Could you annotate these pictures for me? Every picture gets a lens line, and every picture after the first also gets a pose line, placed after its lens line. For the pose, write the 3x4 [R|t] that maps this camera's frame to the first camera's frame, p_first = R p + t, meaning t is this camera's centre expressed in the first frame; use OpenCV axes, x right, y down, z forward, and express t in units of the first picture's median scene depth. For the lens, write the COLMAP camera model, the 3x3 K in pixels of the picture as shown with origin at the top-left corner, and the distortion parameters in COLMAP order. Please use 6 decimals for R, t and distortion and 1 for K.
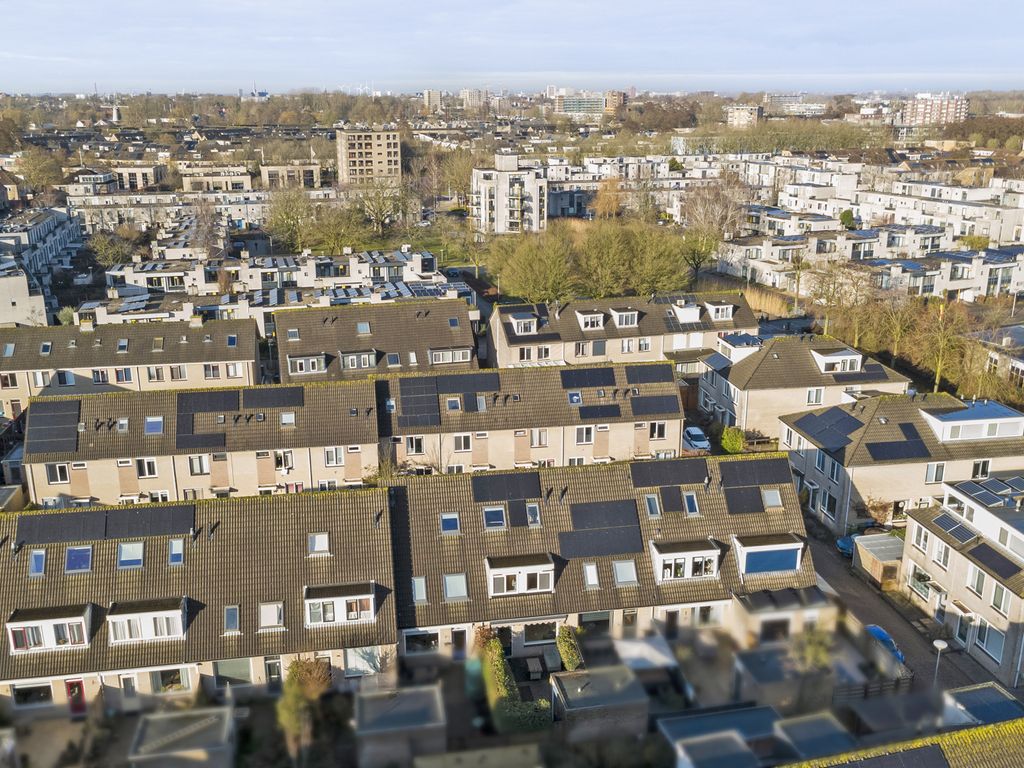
lens RADIAL K [[999.8, 0, 511.5], [0, 999.8, 384.8], [0, 0, 1]] dist [0.017068, 0.000000]
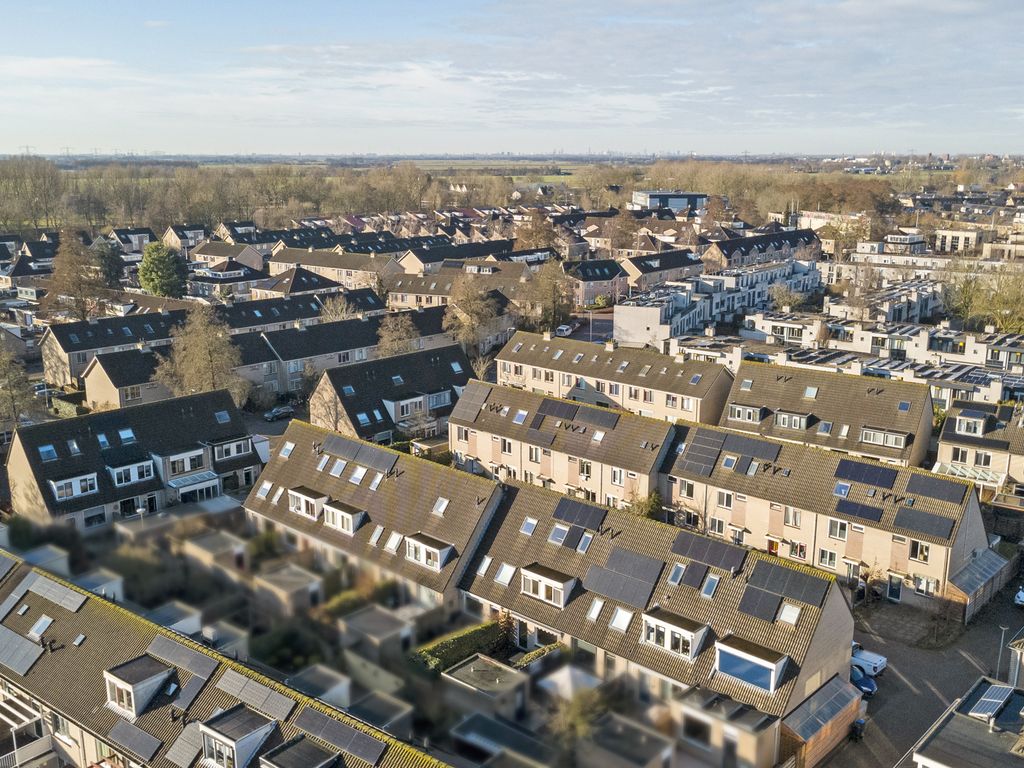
lens RADIAL K [[999.8, 0, 483.2], [0, 999.8, 384.6], [0, 0, 1]] dist [0.017068, 0.000000]
pose [[0.586637, 0.184792, -0.788485, 0.596625], [-0.228925, 0.971749, 0.057421, -0.060128], [0.776821, 0.146819, 0.612367, 0.145400]]
